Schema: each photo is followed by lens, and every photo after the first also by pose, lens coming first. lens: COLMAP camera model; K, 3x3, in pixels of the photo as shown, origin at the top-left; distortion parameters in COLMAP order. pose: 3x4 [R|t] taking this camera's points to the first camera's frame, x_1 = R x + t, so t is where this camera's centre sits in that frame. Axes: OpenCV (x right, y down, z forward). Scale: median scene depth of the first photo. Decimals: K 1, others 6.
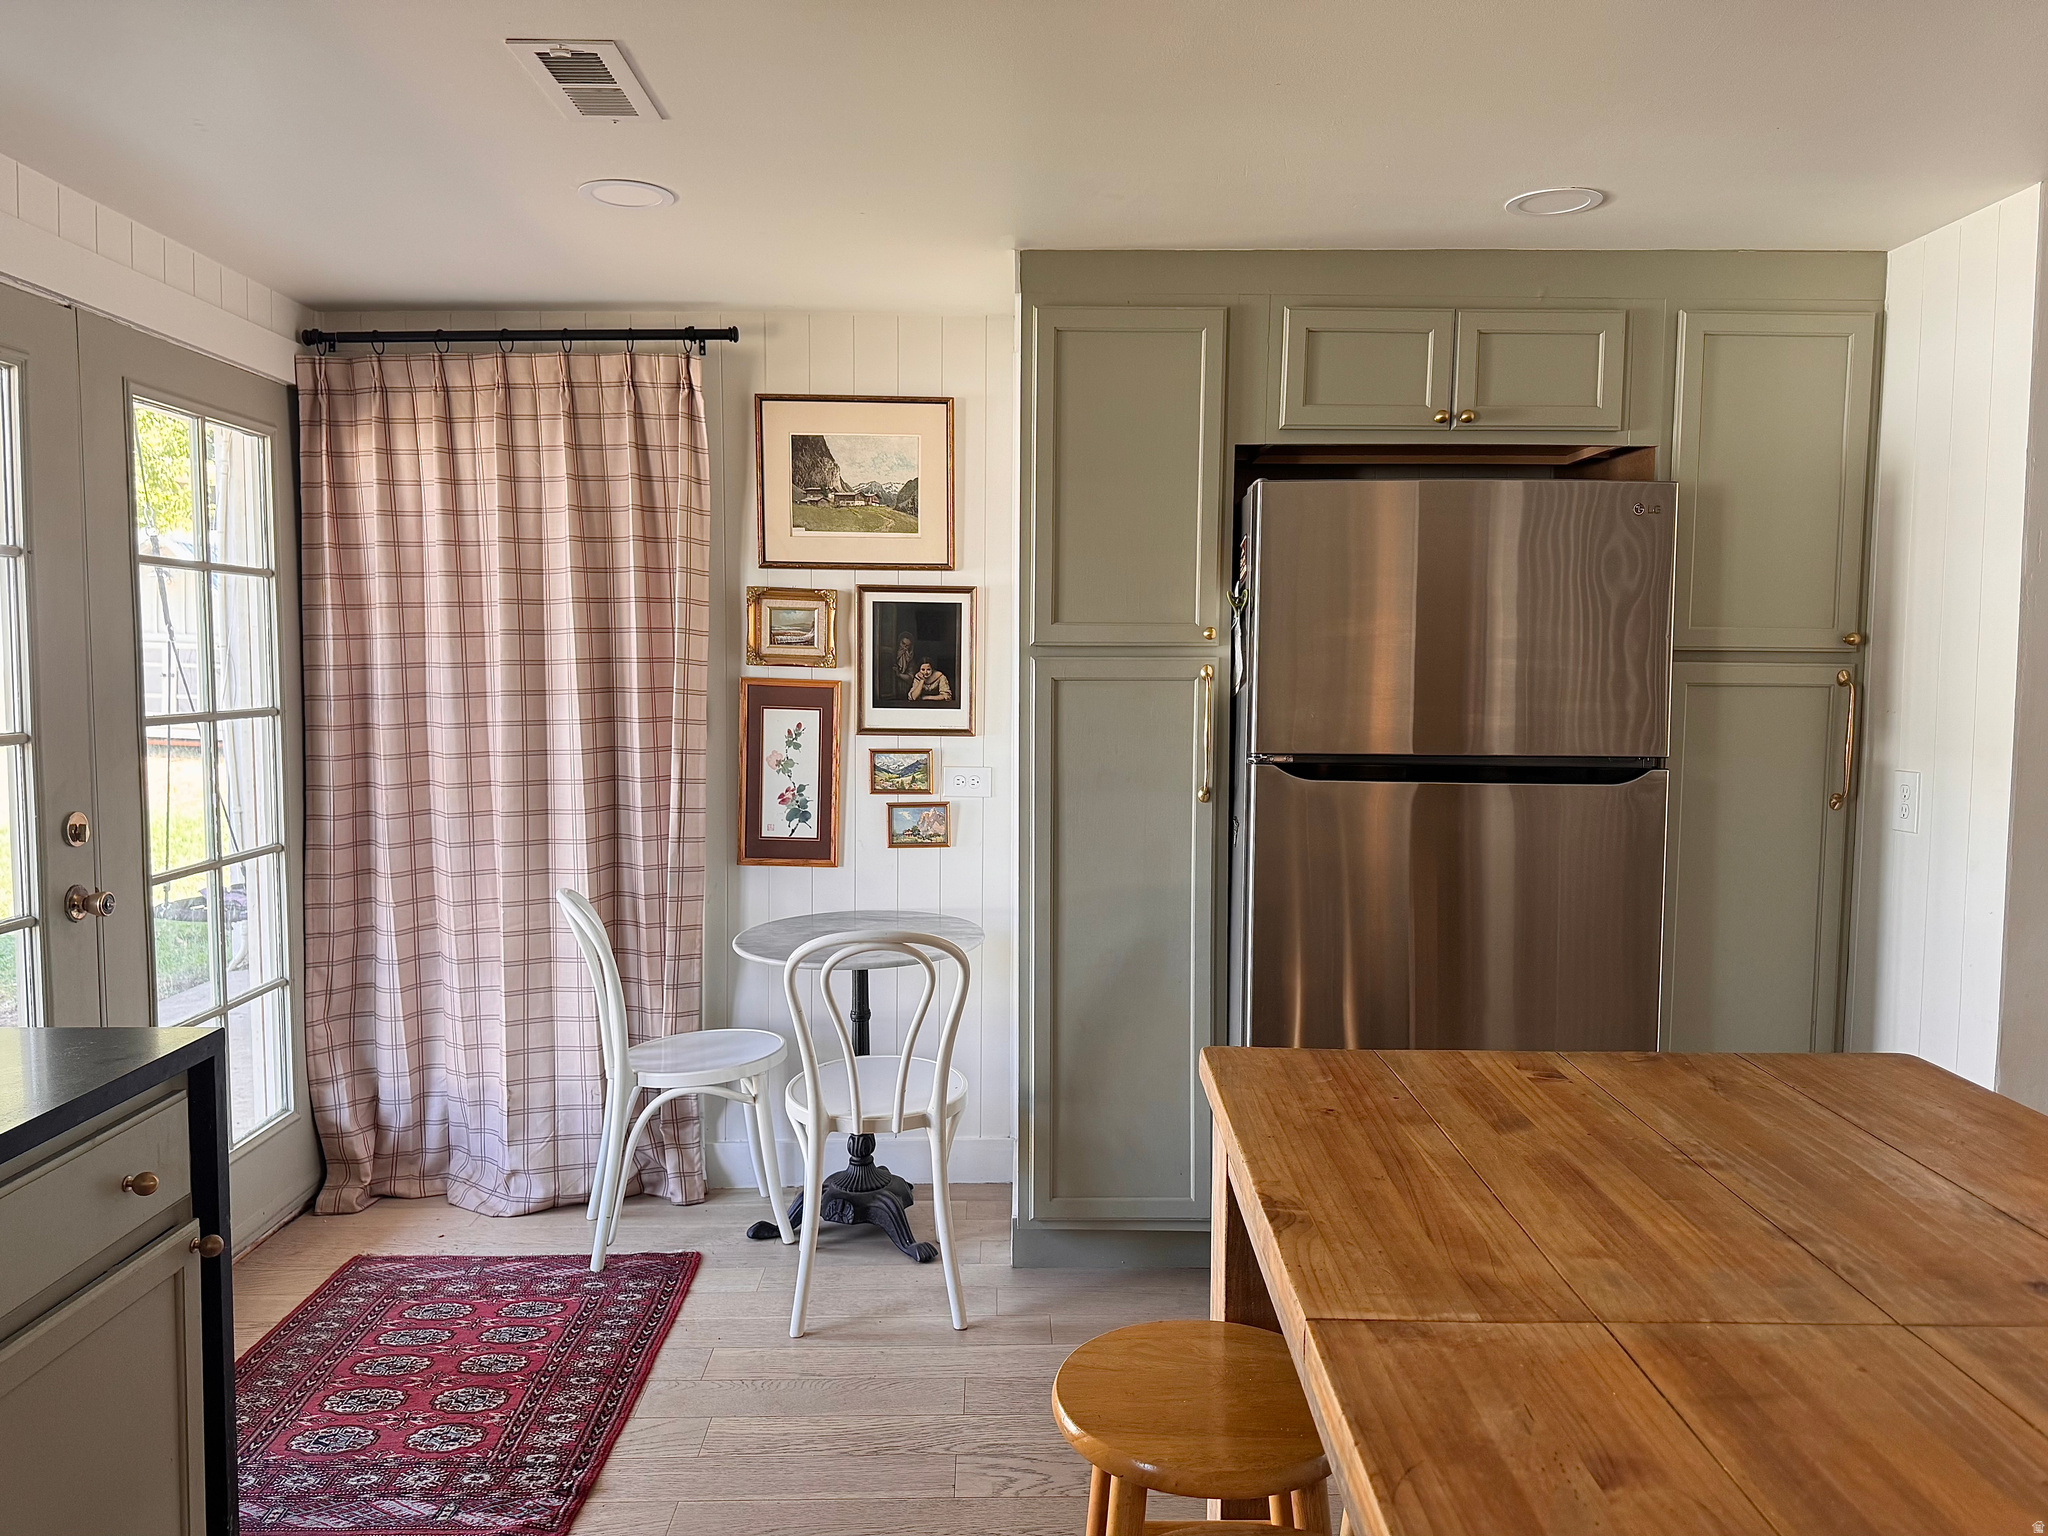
lens RADIAL K [[1428.2, 0, 1024.0], [0, 1428.2, 768.0], [0, 0, 1]] dist [0.110267, -0.165894]
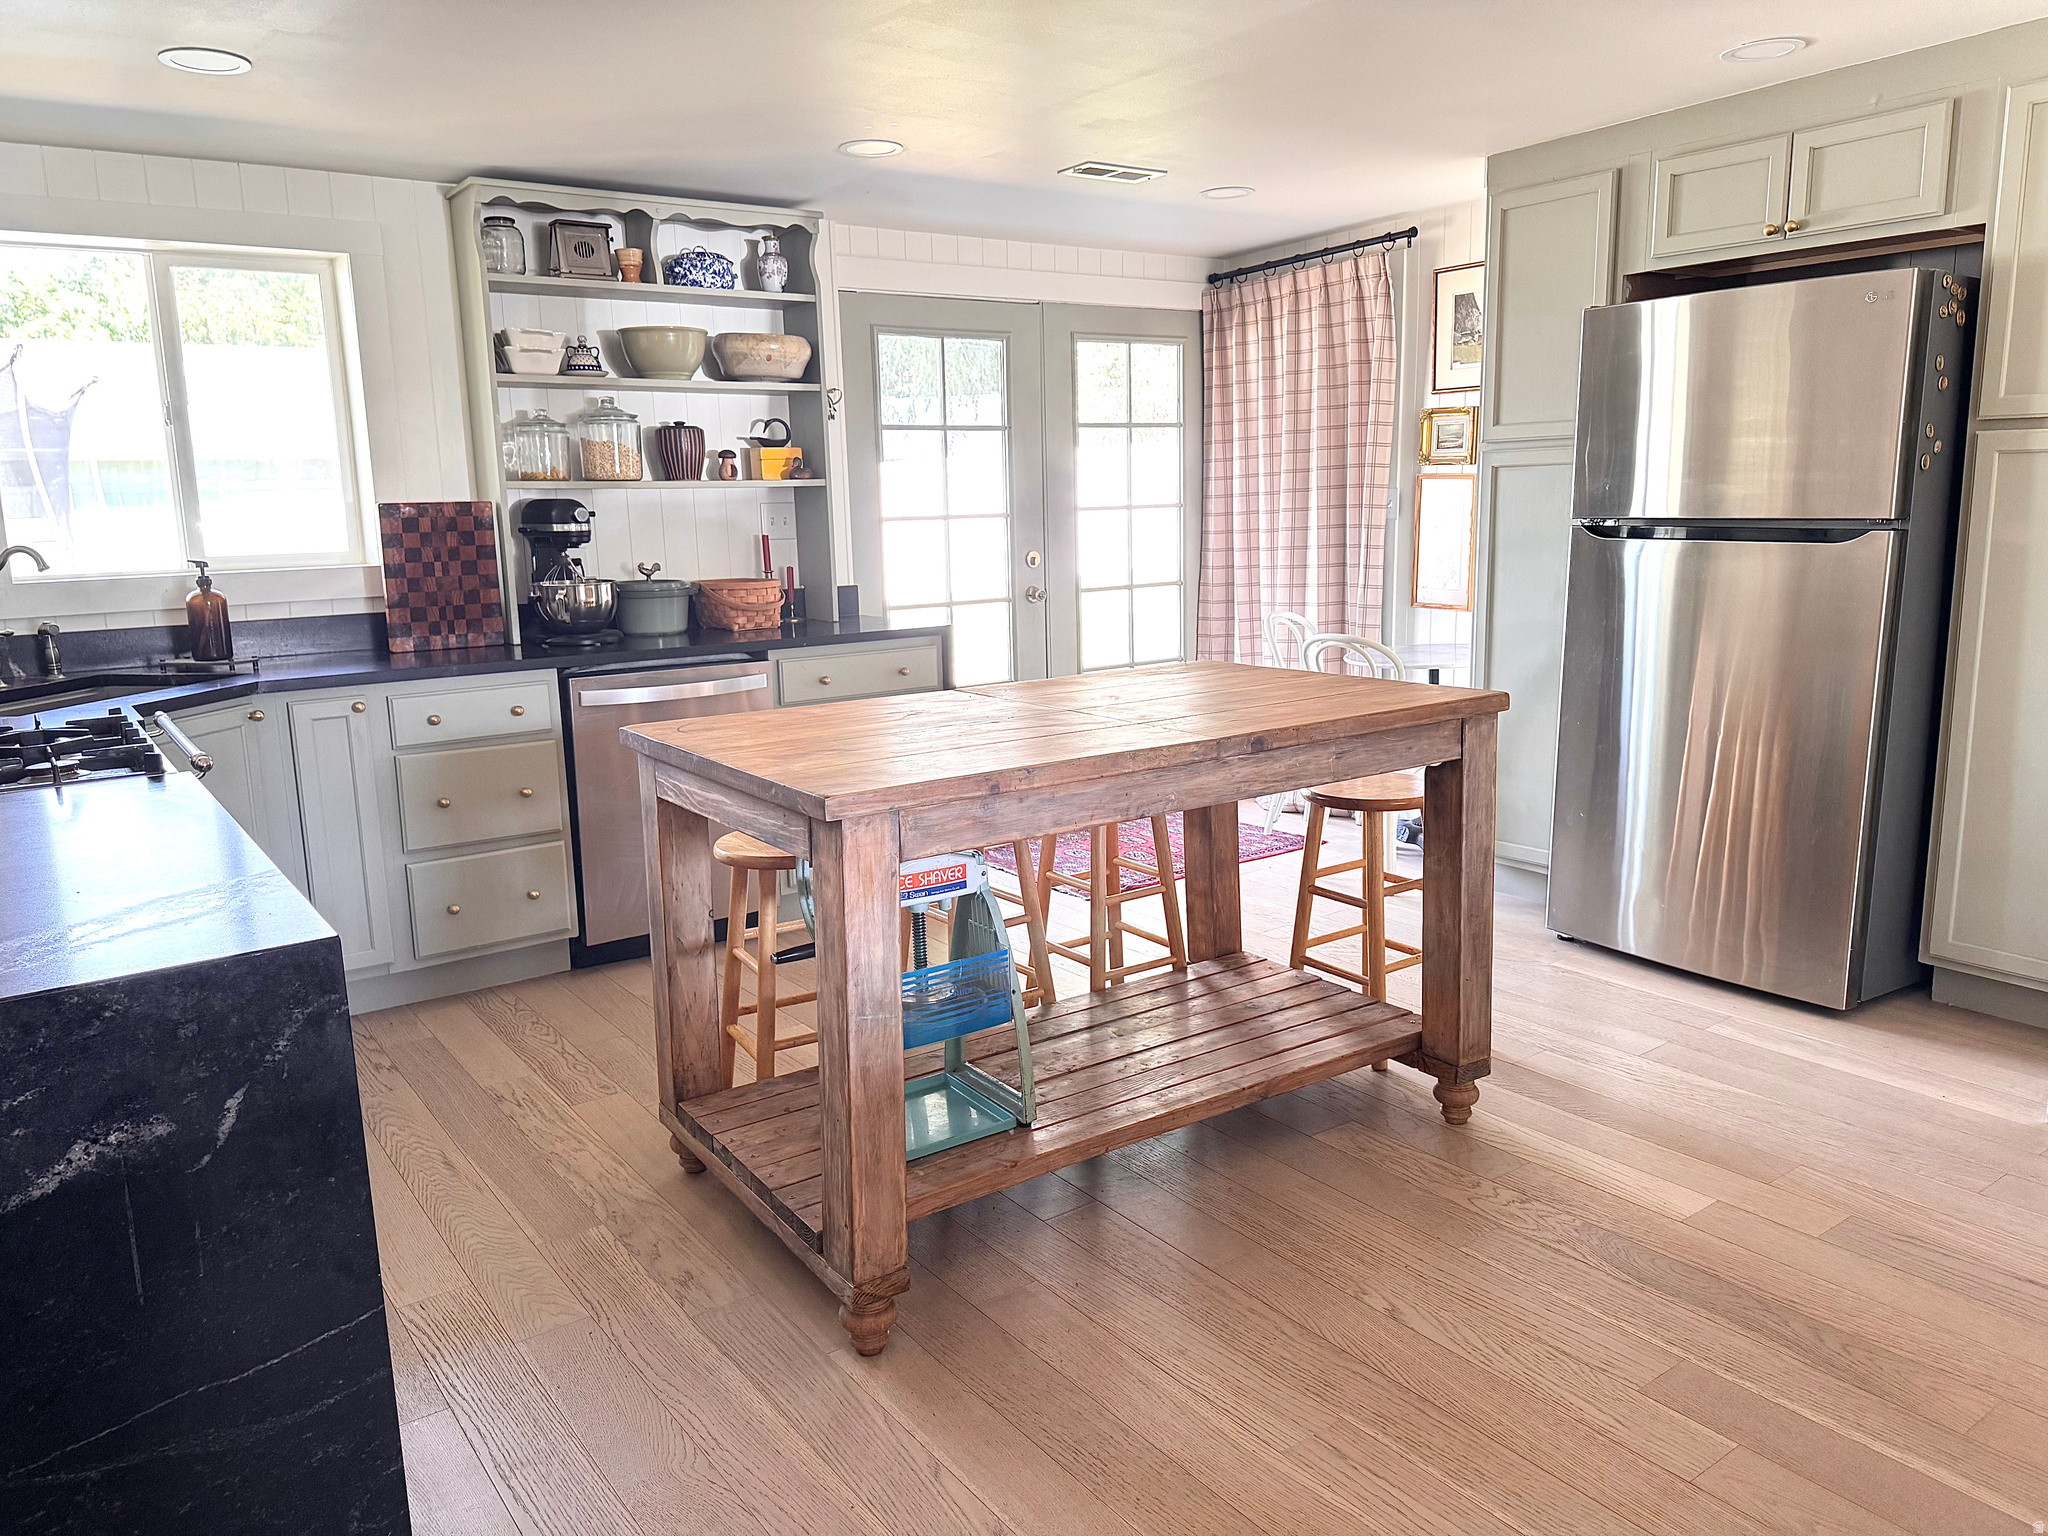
lens RADIAL K [[1428.2, 0, 1024.0], [0, 1428.2, 768.0], [0, 0, 1]] dist [0.110267, -0.165894]
pose [[0.583328, 0.130101, -0.801749, 0.804759], [-0.029626, 0.989840, 0.139067, 0.040525], [0.811696, -0.057369, 0.581256, -0.189389]]
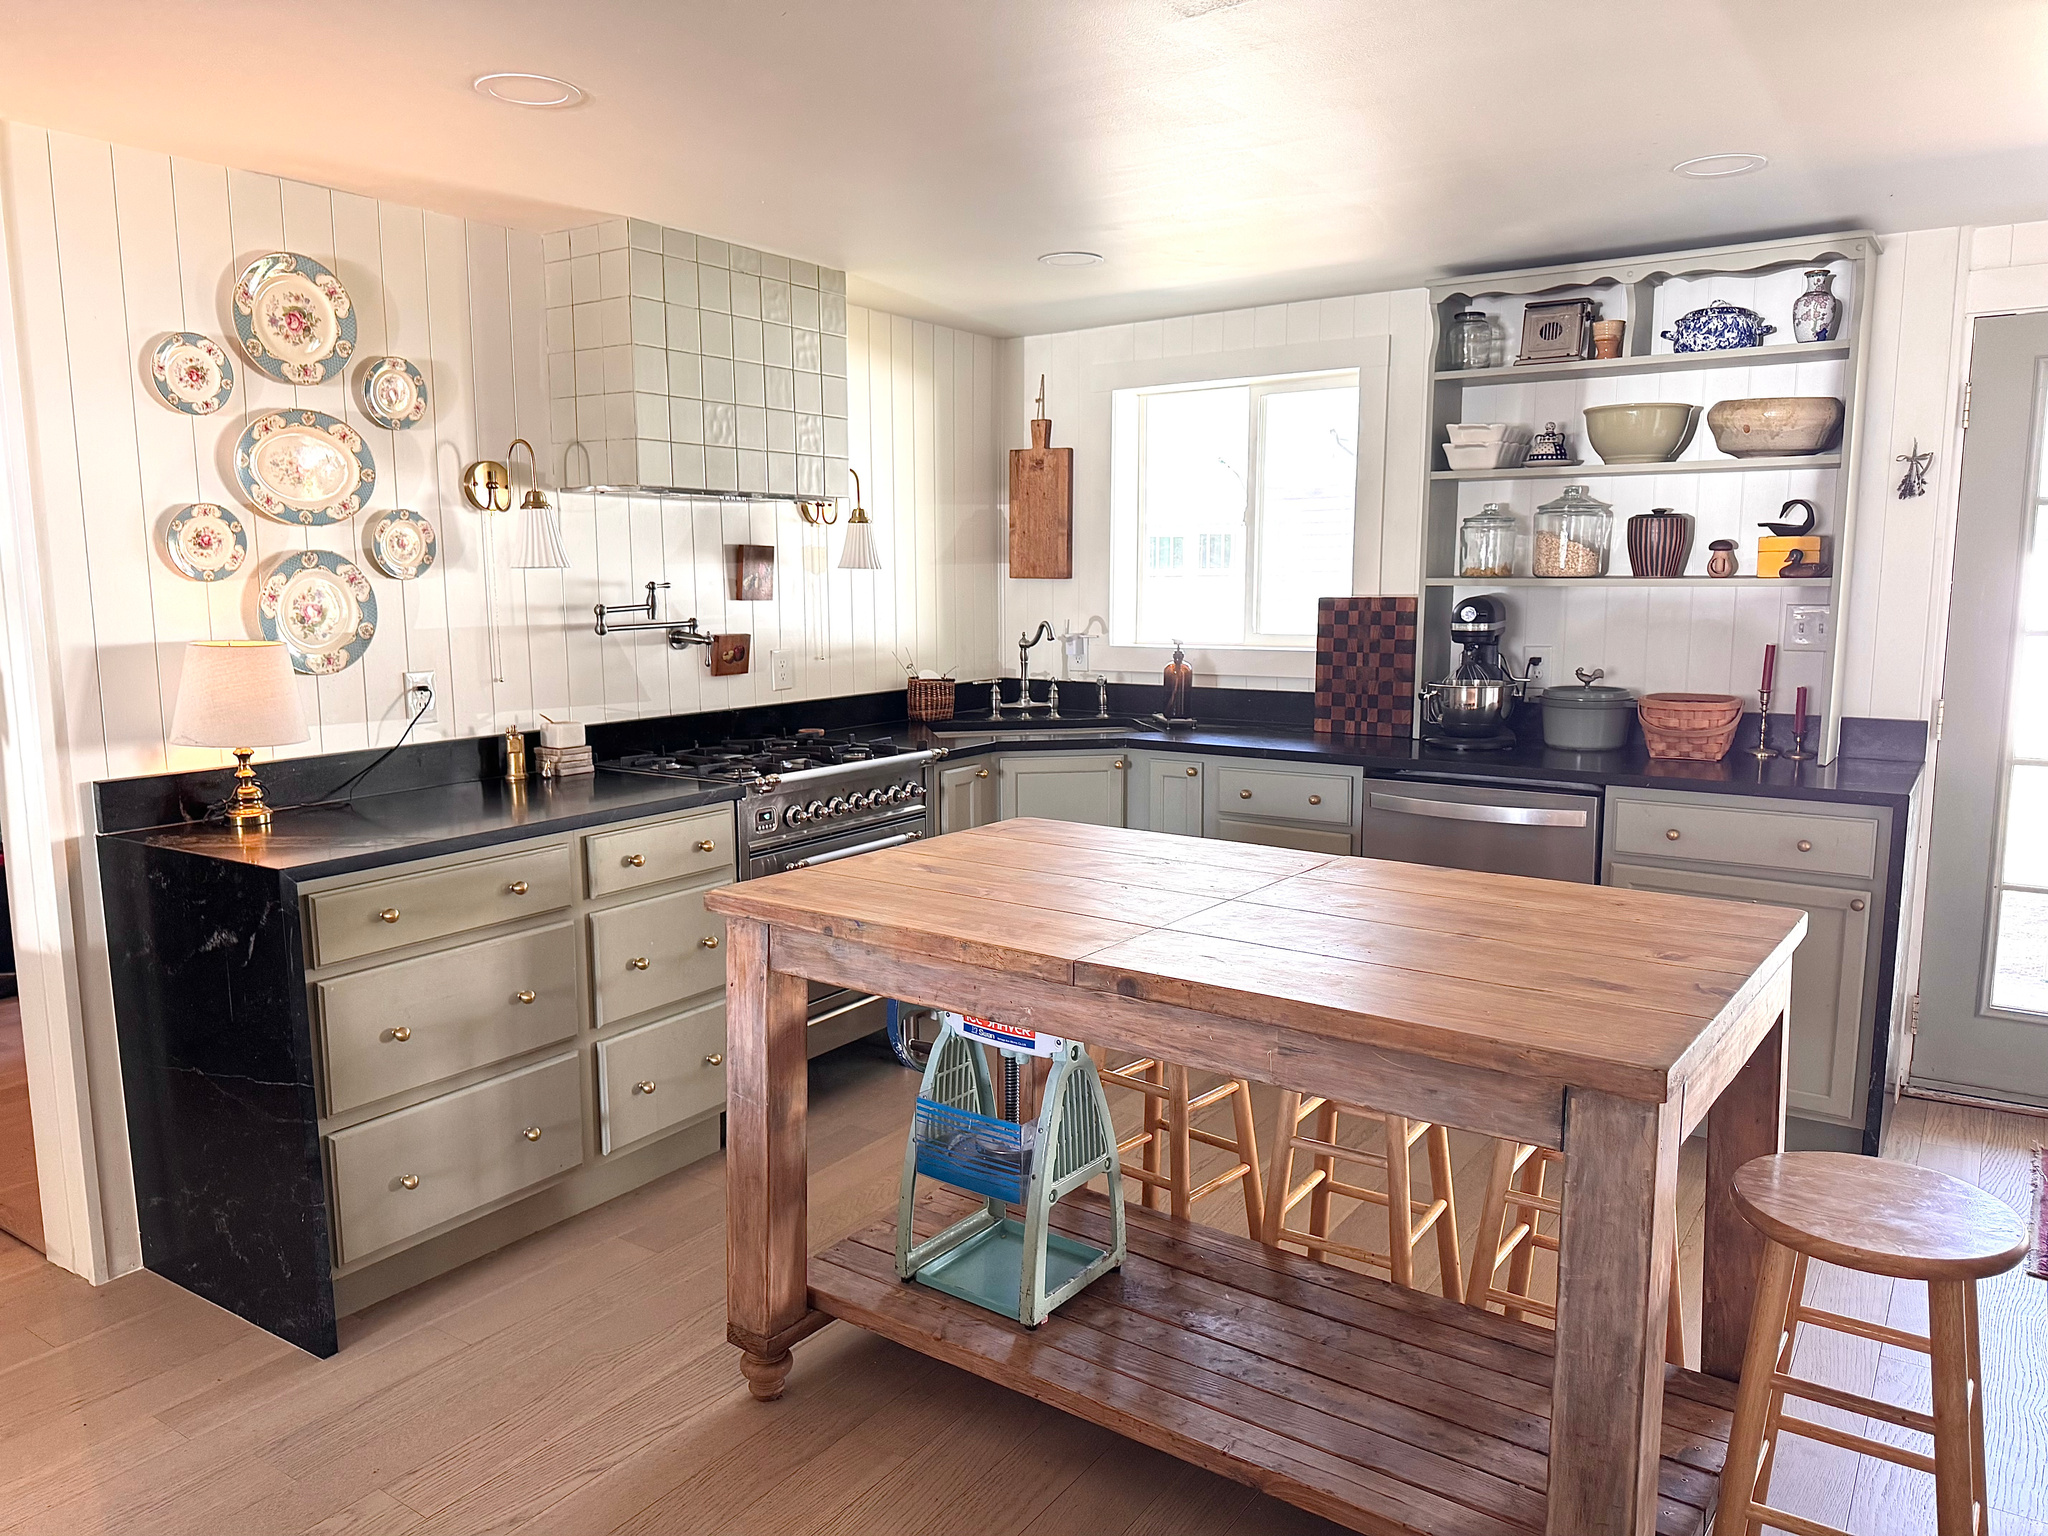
lens RADIAL K [[1425.5, 0, 1019.2], [0, 1425.5, 803.2], [0, 0, 1]] dist [0.003875, -0.003641]
pose [[-0.566907, 0.128707, -0.813665, 0.746048], [-0.058397, 0.978955, 0.195541, -0.041814], [0.821709, 0.158369, -0.547460, 0.554110]]
